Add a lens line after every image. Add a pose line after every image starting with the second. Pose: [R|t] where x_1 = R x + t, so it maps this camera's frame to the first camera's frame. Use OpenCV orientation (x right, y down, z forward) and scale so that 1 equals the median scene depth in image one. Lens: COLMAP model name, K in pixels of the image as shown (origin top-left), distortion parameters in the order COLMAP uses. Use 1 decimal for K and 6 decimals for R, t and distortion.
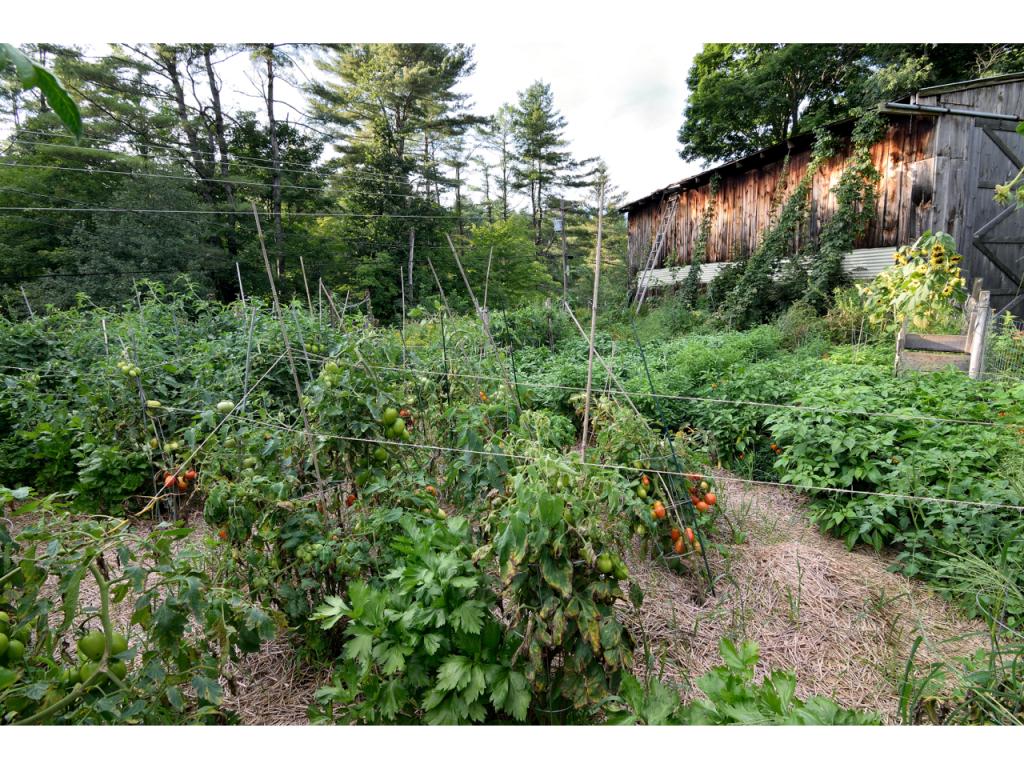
lens RADIAL K [[493.5, 0, 512.0], [0, 493.5, 384.0], [0, 0, 1]] dist [-0.006985, -0.007482]
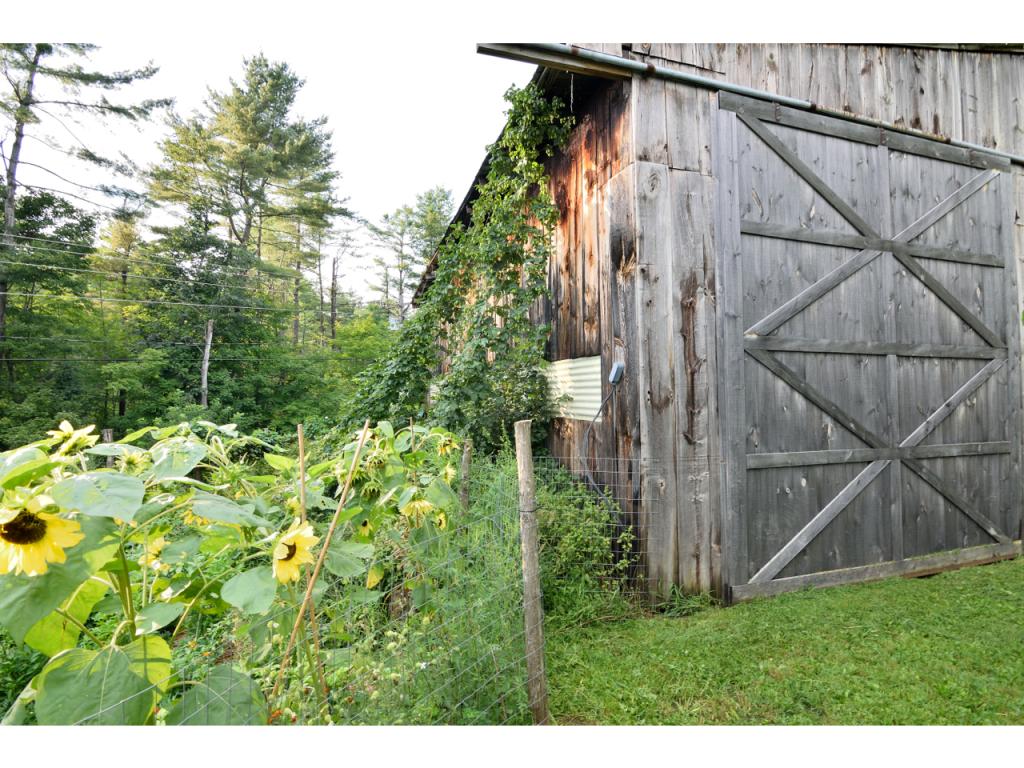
lens RADIAL K [[493.5, 0, 512.0], [0, 493.5, 384.0], [0, 0, 1]] dist [-0.006985, -0.007482]
pose [[0.996630, 0.029264, 0.076635, 0.198097], [-0.012916, 0.978530, -0.205698, -0.046699], [-0.081010, 0.204015, 0.975610, 0.165275]]
